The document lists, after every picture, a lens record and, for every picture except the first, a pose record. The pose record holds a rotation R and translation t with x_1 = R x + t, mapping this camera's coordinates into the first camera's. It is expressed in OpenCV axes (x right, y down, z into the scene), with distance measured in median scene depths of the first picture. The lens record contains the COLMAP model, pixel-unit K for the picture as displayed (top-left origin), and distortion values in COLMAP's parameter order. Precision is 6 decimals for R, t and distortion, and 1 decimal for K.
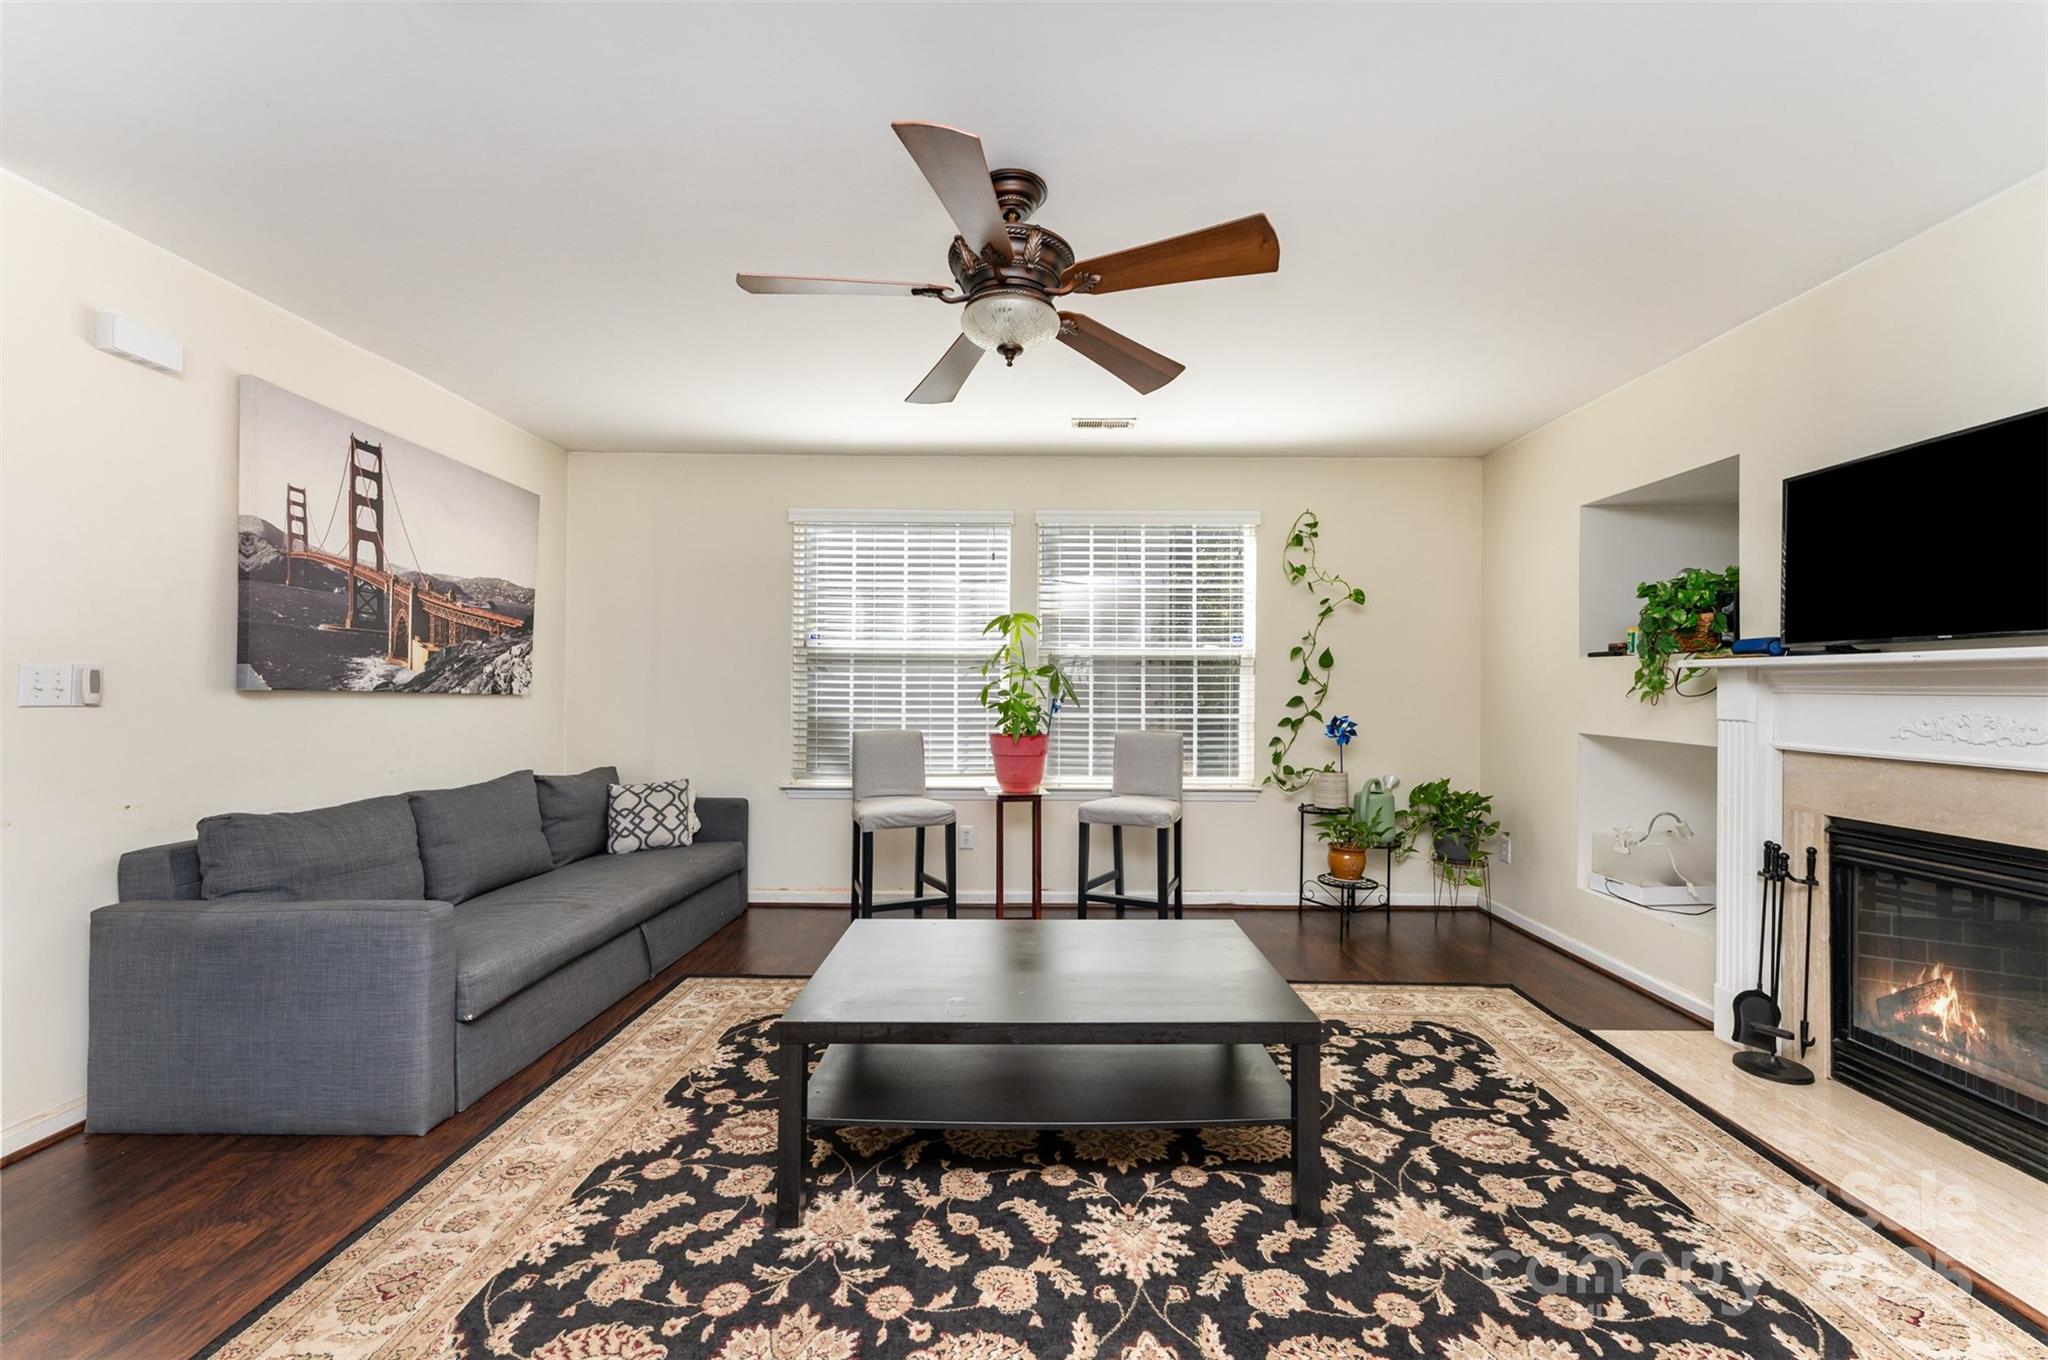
lens RADIAL K [[825.9, 0, 1037.0], [0, 825.9, 681.6], [0, 0, 1]] dist [0.000925, 0.000032]
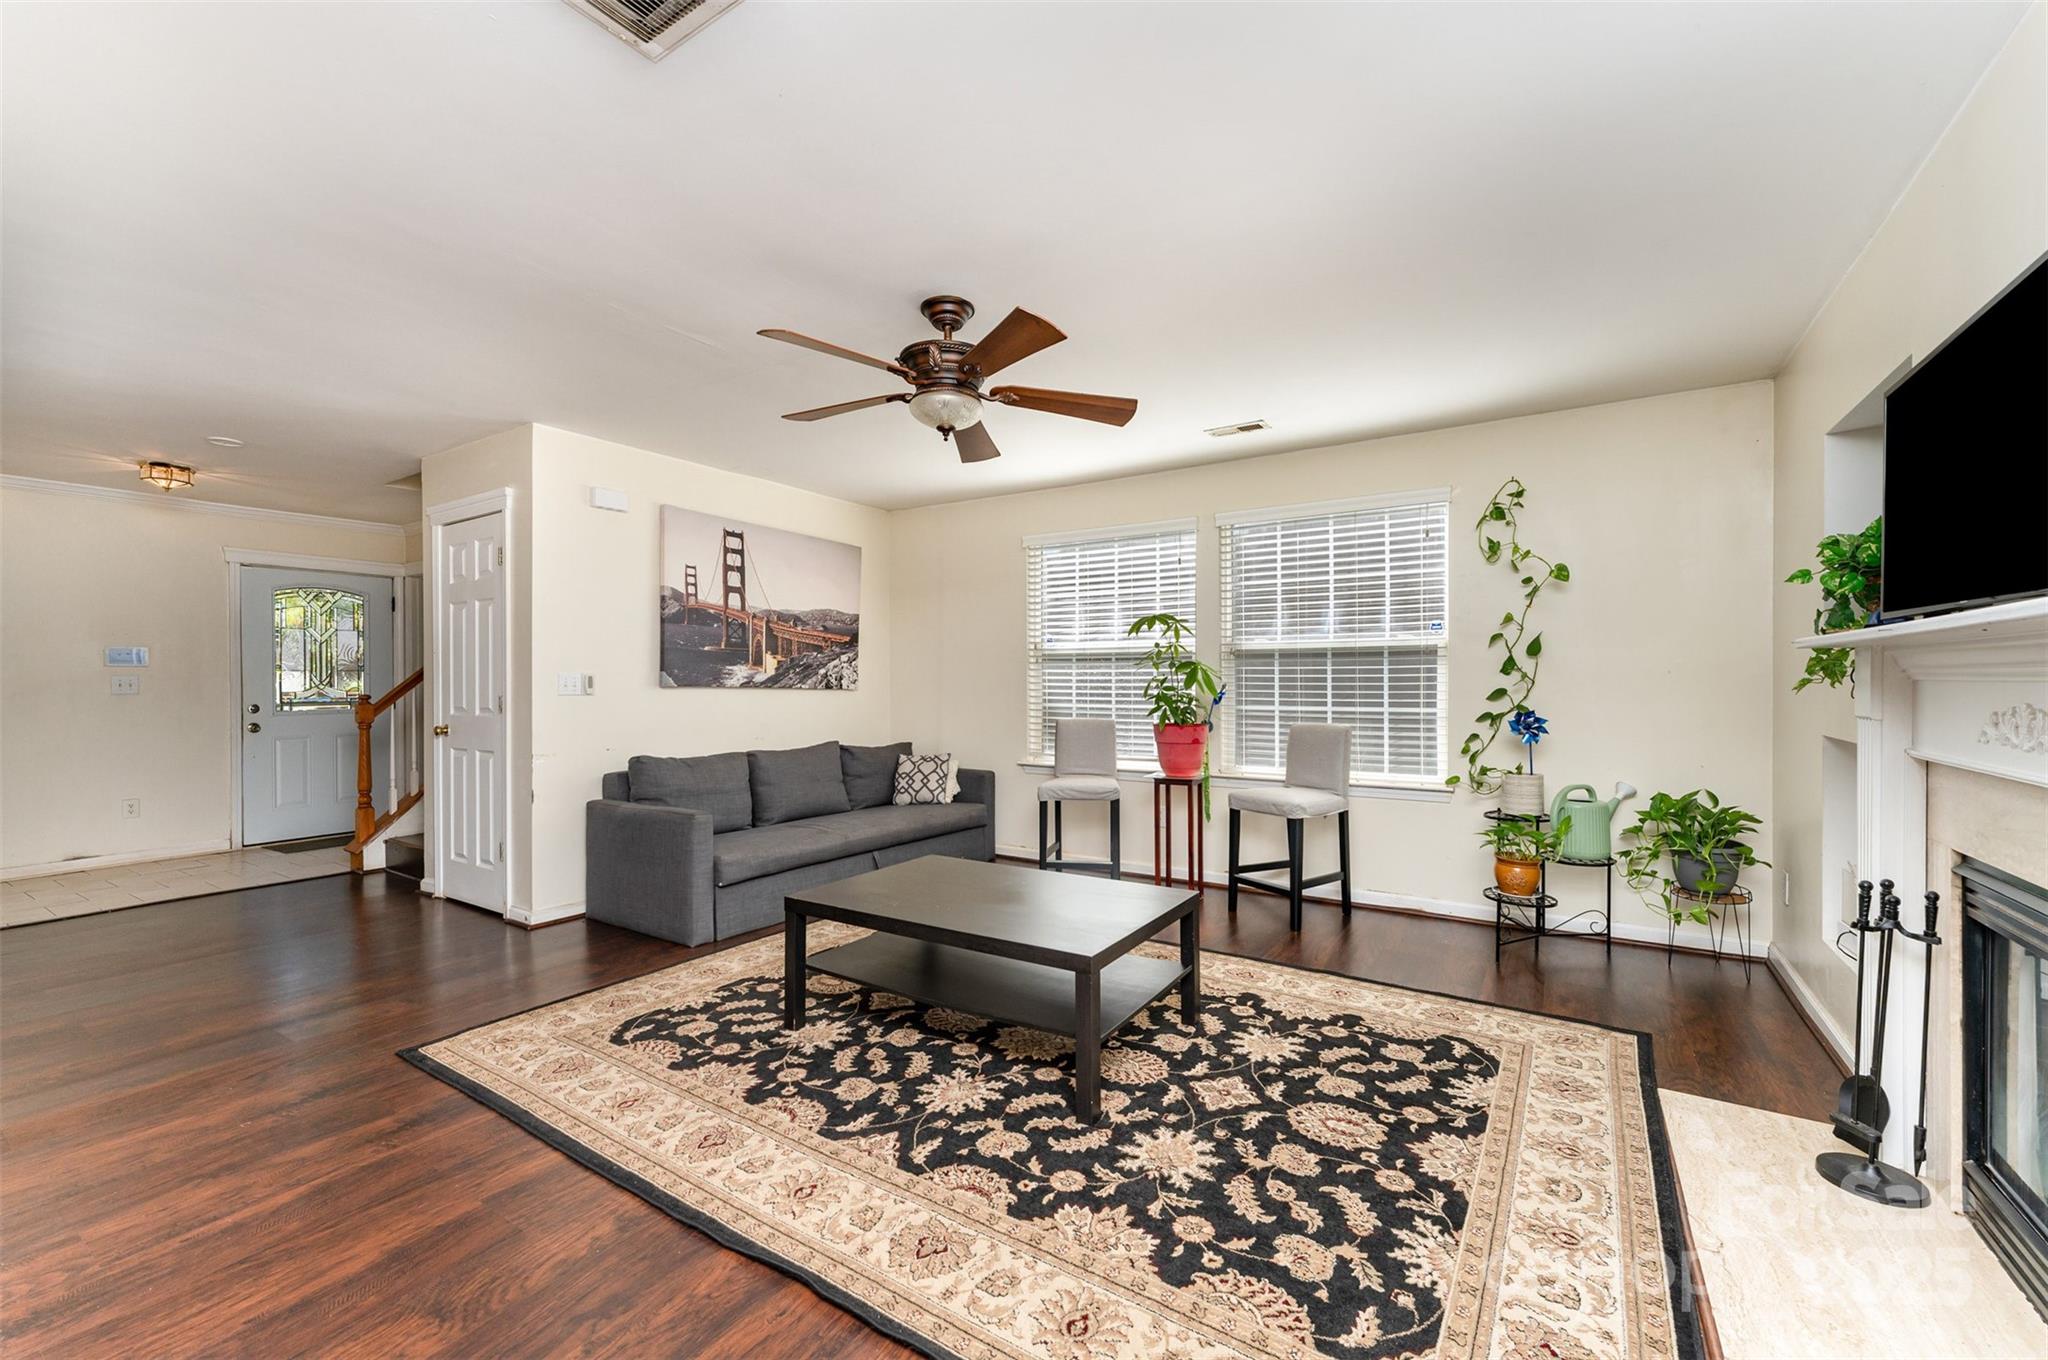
lens RADIAL K [[825.9, 0, 1037.0], [0, 825.9, 681.6], [0, 0, 1]] dist [0.000925, 0.000032]
pose [[0.841866, -0.007851, -0.539630, 0.534756], [0.011242, 0.999932, 0.002992, 0.003048], [0.539570, -0.008585, 0.841897, -0.031307]]
